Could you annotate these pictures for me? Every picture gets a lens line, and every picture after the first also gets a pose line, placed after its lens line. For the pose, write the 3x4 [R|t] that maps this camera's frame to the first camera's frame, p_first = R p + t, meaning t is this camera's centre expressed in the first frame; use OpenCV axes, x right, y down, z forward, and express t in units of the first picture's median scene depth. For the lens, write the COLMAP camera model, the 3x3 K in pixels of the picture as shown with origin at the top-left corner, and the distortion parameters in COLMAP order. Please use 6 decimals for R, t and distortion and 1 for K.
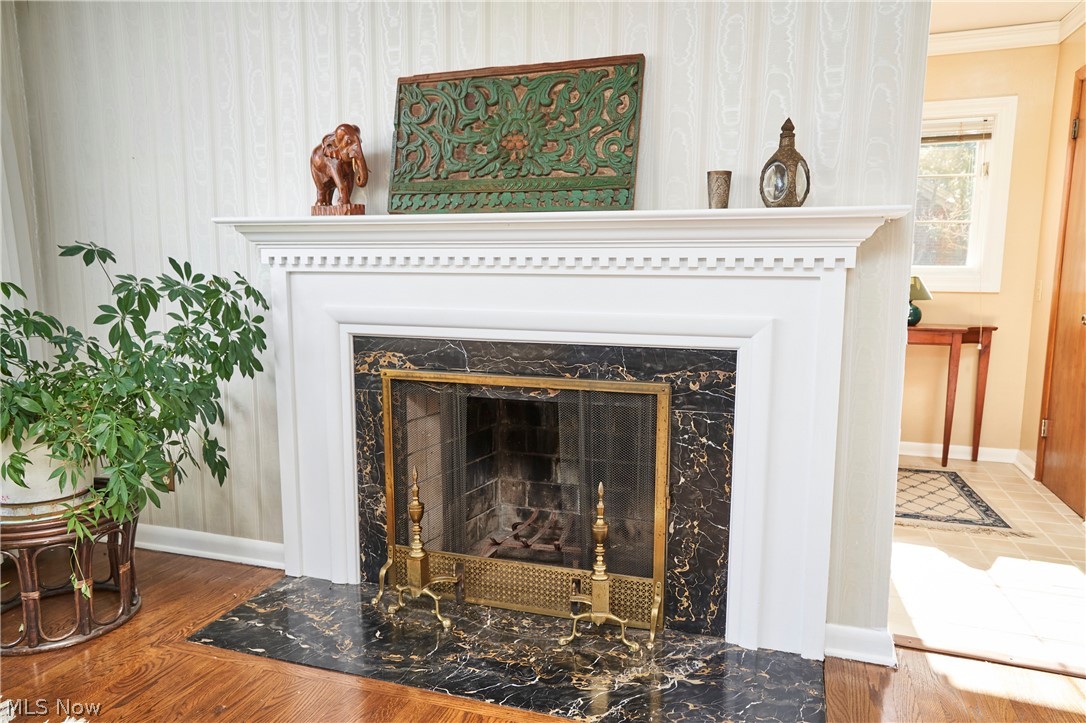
lens RADIAL K [[753.3, 0, 543.4], [0, 753.3, 360.8], [0, 0, 1]] dist [-0.005562, -0.000897]
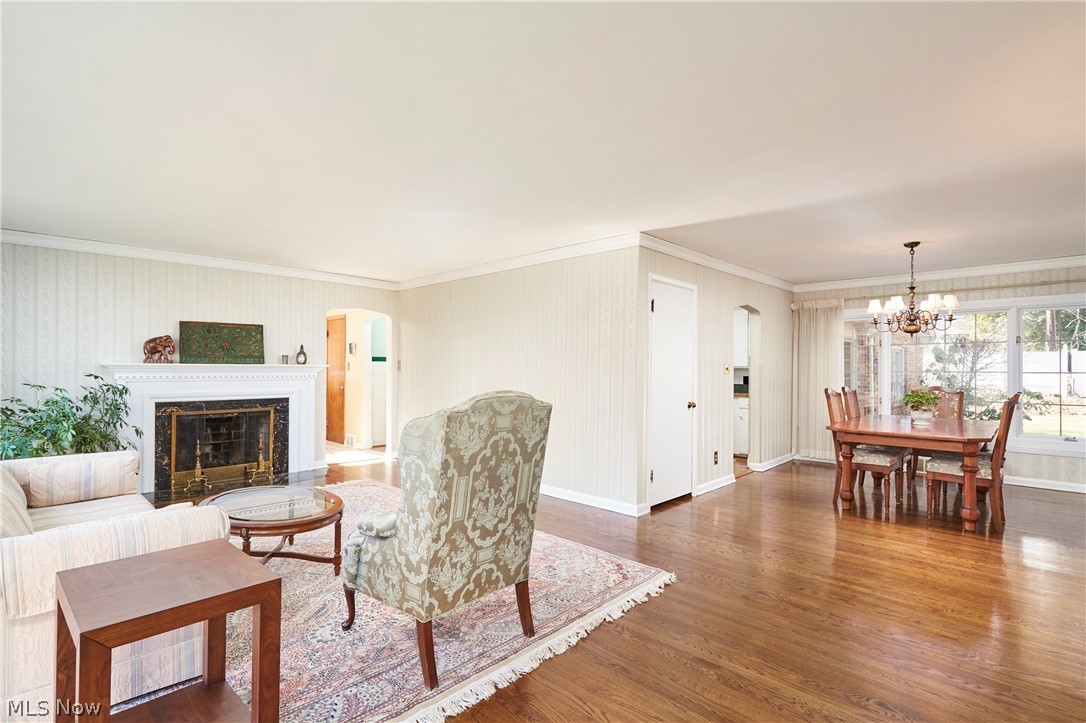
lens RADIAL K [[510.4, 0, 545.3], [0, 510.4, 366.8], [0, 0, 1]] dist [-0.000518, -0.000146]
pose [[0.420207, 0.003406, 0.907422, -1.593162], [0.121082, 0.990840, -0.059790, 0.147149], [-0.899314, 0.134997, 0.415946, -1.358823]]
